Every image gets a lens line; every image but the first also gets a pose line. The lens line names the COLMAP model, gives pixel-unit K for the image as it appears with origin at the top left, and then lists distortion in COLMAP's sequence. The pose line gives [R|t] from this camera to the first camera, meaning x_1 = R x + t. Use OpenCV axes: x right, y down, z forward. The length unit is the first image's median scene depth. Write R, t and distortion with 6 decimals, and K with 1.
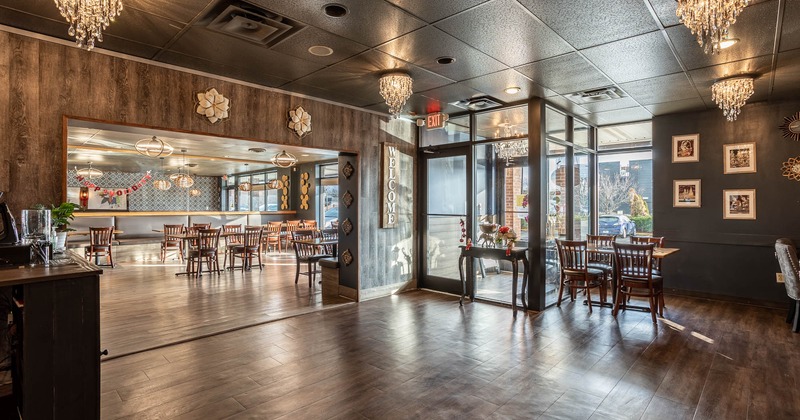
lens RADIAL K [[396.3, 0, 397.6], [0, 396.3, 204.9], [0, 0, 1]] dist [-0.024281, 0.005116]
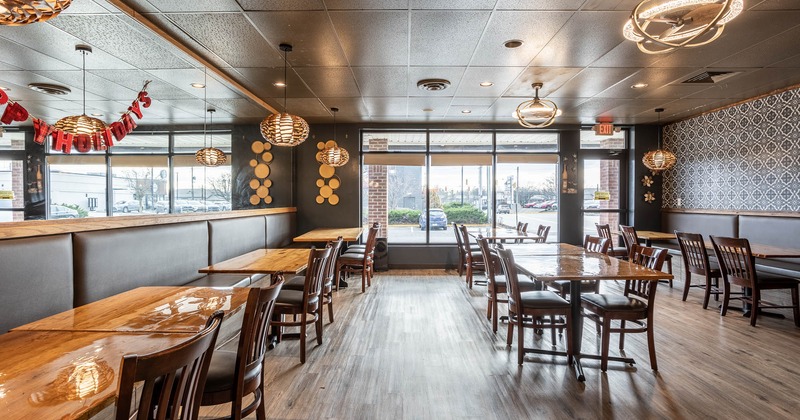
lens RADIAL K [[394.4, 0, 401.1], [0, 394.4, 207.0], [0, 0, 1]] dist [-0.002410, 0.000638]
pose [[0.710574, -0.010910, 0.703538, -1.180434], [-0.000978, 0.999863, 0.016493, 0.012278], [-0.703622, -0.012408, 0.710466, 1.086932]]
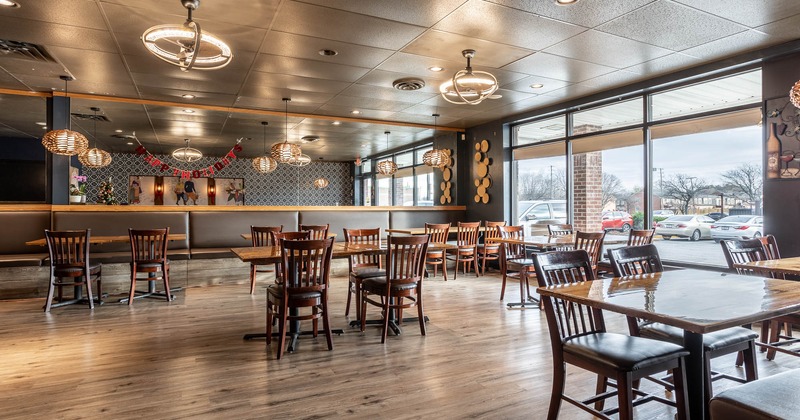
lens RADIAL K [[436.2, 0, 400.7], [0, 436.2, 204.4], [0, 0, 1]] dist [-0.029438, 0.017266]
pose [[0.946044, -0.001110, -0.324037, -0.295187], [-0.000200, 0.999992, -0.004009, 0.033133], [0.324038, 0.003857, 0.946036, 0.746839]]
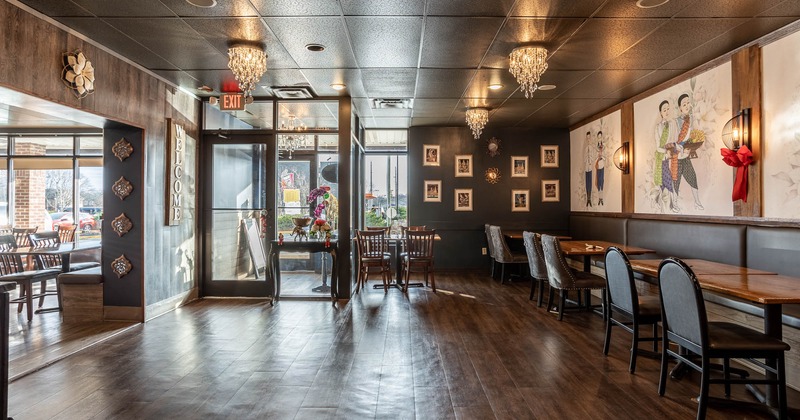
lens RADIAL K [[436.2, 0, 403.1], [0, 436.2, 205.5], [0, 0, 1]] dist [-0.029438, 0.017266]
pose [[0.720578, 0.001575, 0.693372, -0.298284], [-0.000557, 0.999998, -0.001692, 0.018940], [-0.693374, 0.000833, 0.720578, 0.046522]]
